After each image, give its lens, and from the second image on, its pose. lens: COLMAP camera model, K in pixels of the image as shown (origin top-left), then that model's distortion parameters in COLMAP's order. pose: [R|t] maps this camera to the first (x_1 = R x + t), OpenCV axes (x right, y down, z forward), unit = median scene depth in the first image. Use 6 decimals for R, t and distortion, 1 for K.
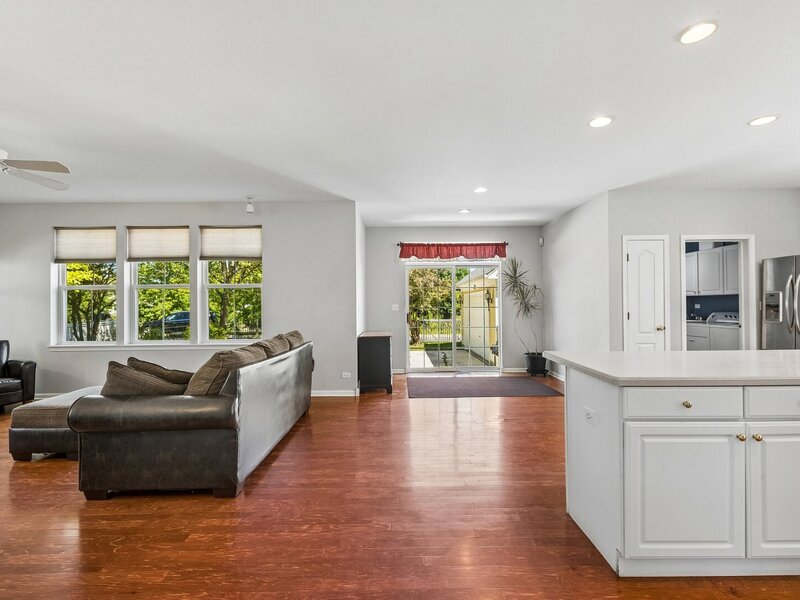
lens RADIAL K [[404.5, 0, 400.4], [0, 404.5, 300.2], [0, 0, 1]] dist [-0.004504, -0.000256]
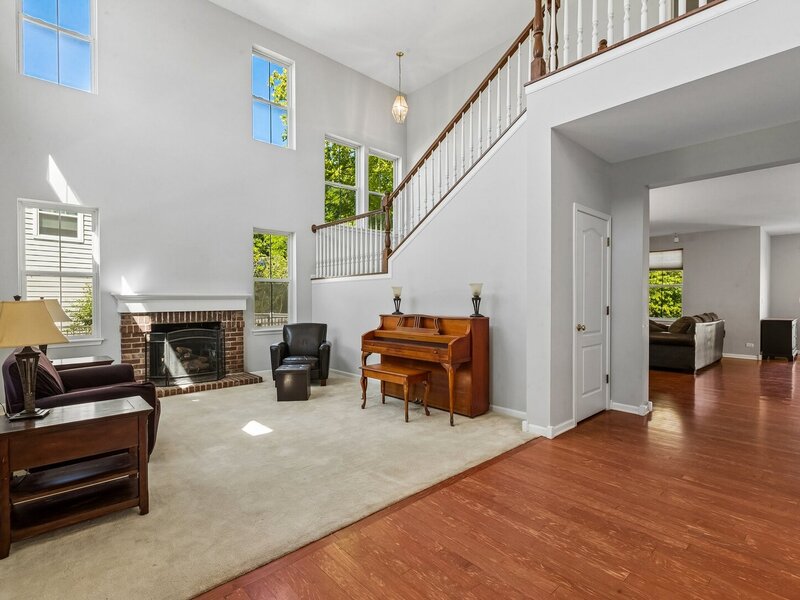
lens RADIAL K [[404.5, 0, 397.1], [0, 404.5, 303.9], [0, 0, 1]] dist [-0.004504, -0.000256]
pose [[0.671259, 0.014088, -0.741089, 0.093175], [0.000670, 0.999807, 0.019614, 0.005596], [0.741223, -0.013662, 0.671120, -0.987010]]
